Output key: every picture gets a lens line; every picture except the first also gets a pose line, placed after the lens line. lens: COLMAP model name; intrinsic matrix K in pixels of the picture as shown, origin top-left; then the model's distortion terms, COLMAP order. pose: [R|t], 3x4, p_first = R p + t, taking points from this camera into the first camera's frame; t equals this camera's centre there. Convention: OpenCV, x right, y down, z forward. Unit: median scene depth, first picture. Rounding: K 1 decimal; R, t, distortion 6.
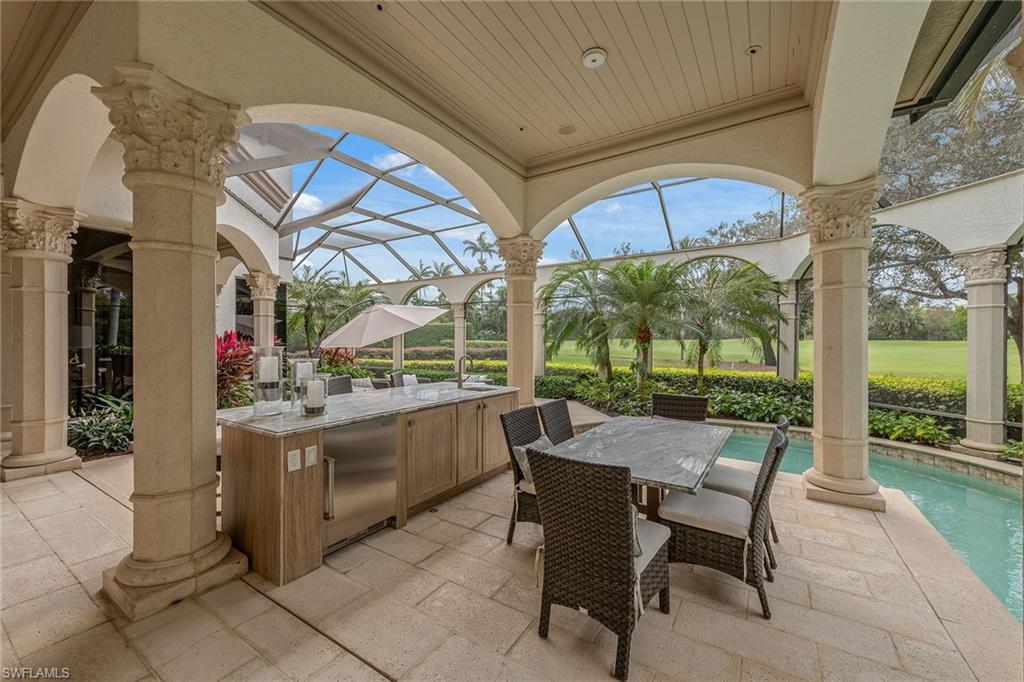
lens RADIAL K [[400.4, 0, 512.0], [0, 400.4, 341.0], [0, 0, 1]] dist [-0.000061, 0.000008]
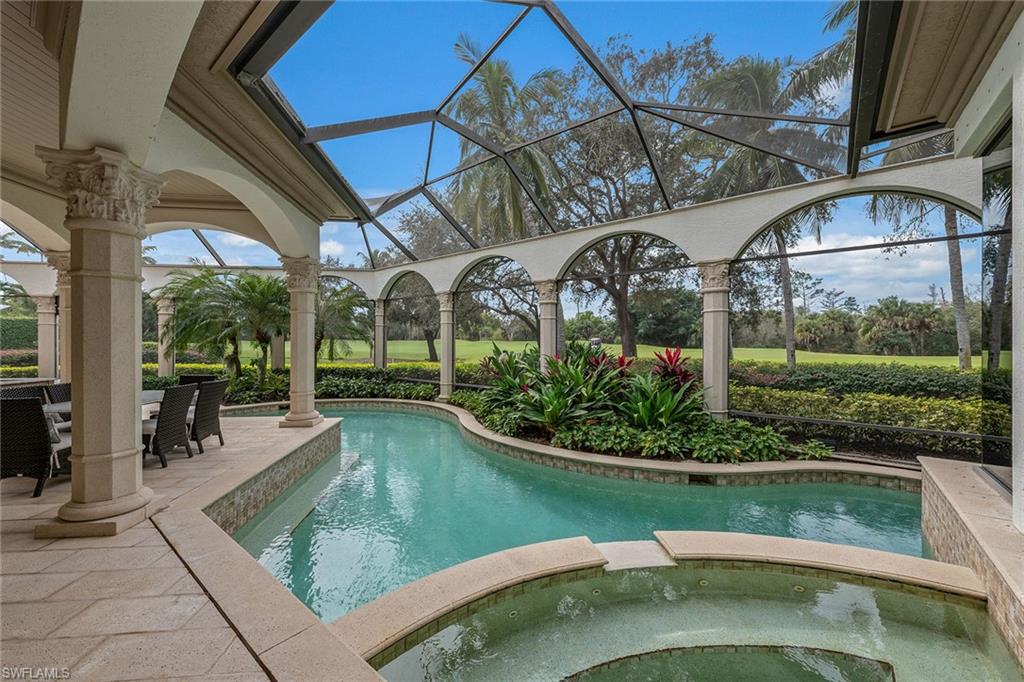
lens RADIAL K [[400.4, 0, 512.0], [0, 400.4, 341.0], [0, 0, 1]] dist [-0.000061, 0.000008]
pose [[0.778016, -0.004646, 0.628227, 0.159537], [0.002159, 0.999987, 0.004723, -0.007173], [-0.628240, -0.002318, 0.778016, -0.442430]]
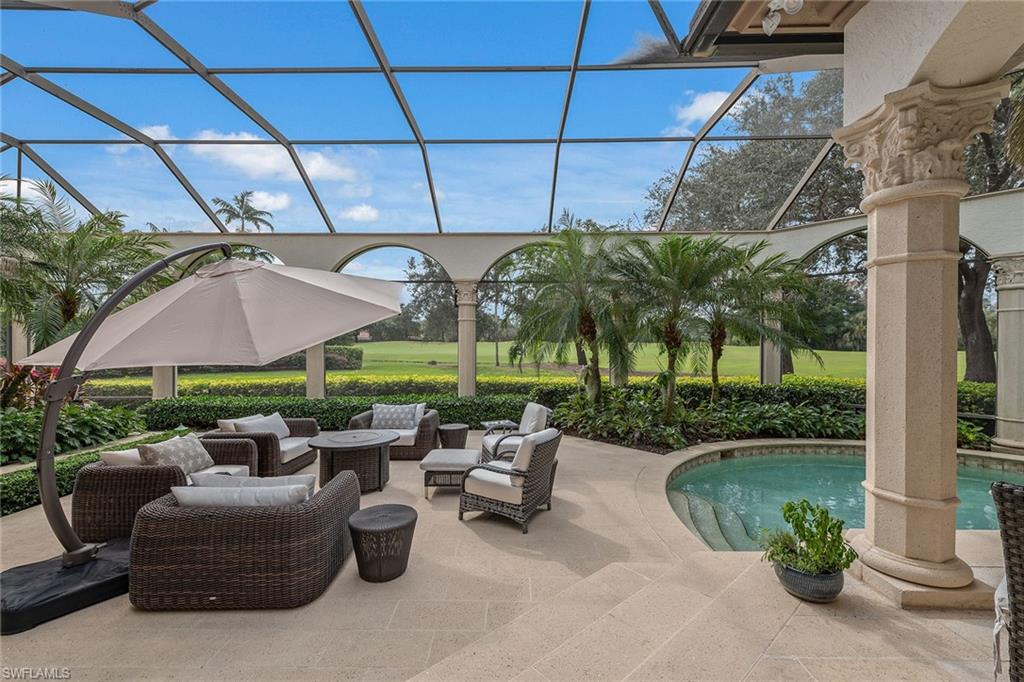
lens RADIAL K [[426.6, 0, 508.1], [0, 426.6, 343.2], [0, 0, 1]] dist [0.025355, -0.010276]
pose [[0.855566, -0.007381, 0.517641, -0.344551], [0.005714, 0.999972, 0.004814, -0.008381], [-0.517662, -0.001161, 0.855585, 0.467235]]
